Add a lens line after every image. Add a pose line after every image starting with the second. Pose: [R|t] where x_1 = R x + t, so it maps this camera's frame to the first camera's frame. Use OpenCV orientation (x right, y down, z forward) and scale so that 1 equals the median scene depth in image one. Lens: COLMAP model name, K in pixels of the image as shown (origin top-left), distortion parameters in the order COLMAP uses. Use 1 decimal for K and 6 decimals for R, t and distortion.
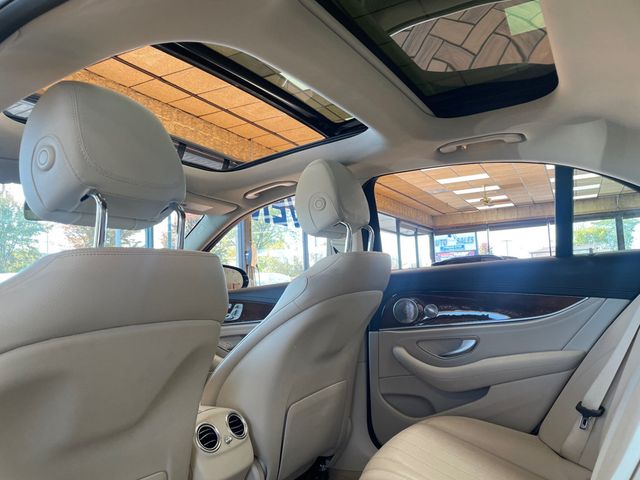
lens RADIAL K [[483.8, 0, 317.3], [0, 483.8, 242.2], [0, 0, 1]] dist [0.057500, -0.055687]
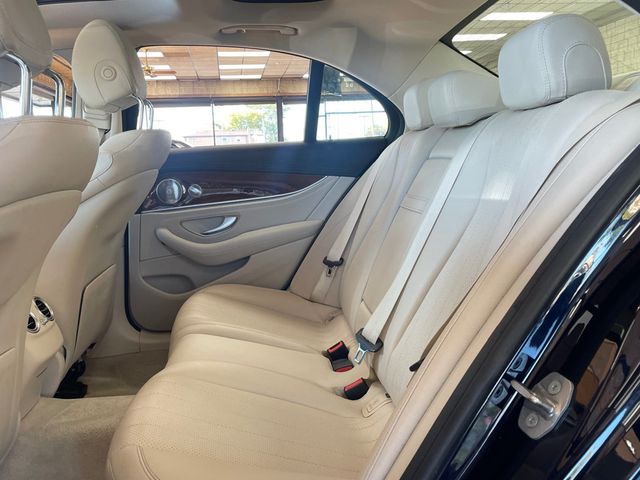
lens RADIAL K [[603.5, 0, 324.1], [0, 603.5, 242.6], [0, 0, 1]] dist [0.033567, 0.000000]
pose [[0.800265, -0.064689, 0.596147, -0.350823], [-0.054322, 0.982255, 0.179508, 0.006733], [-0.597181, -0.176038, 0.782551, -0.189738]]
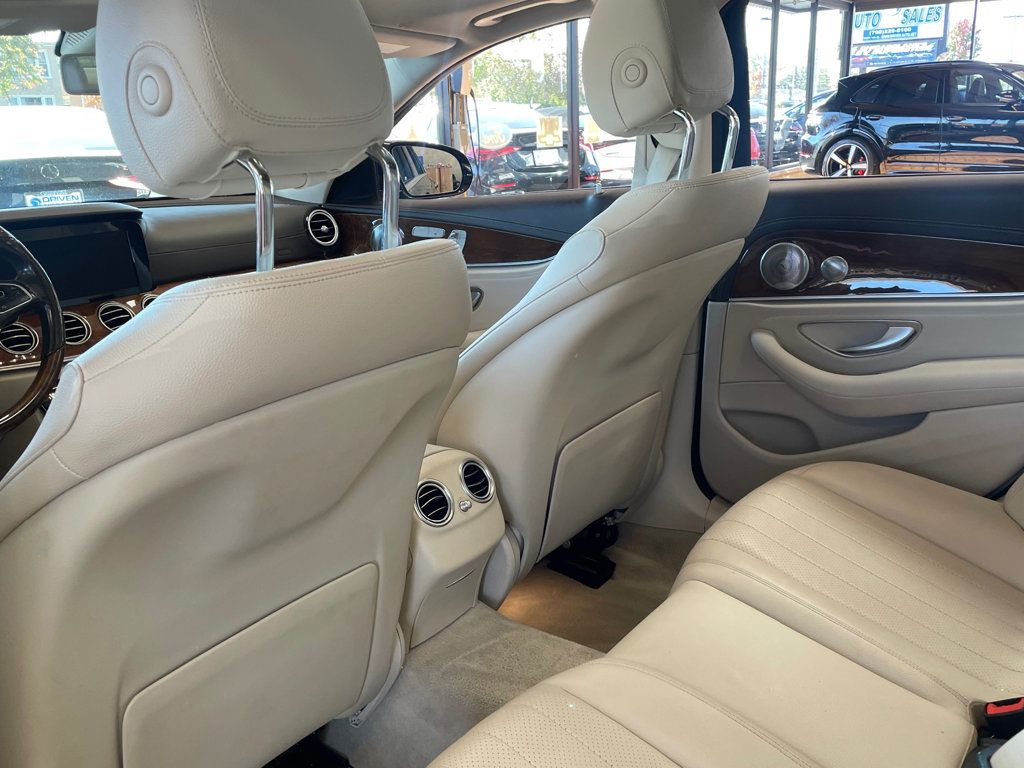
lens RADIAL K [[965.7, 0, 501.7], [0, 965.7, 393.5], [0, 0, 1]] dist [0.033567, 0.000000]
pose [[0.996295, 0.034680, -0.078699, -0.037512], [-0.003485, 0.930614, 0.365985, -0.126851], [0.085930, -0.364354, 0.927287, -0.042249]]
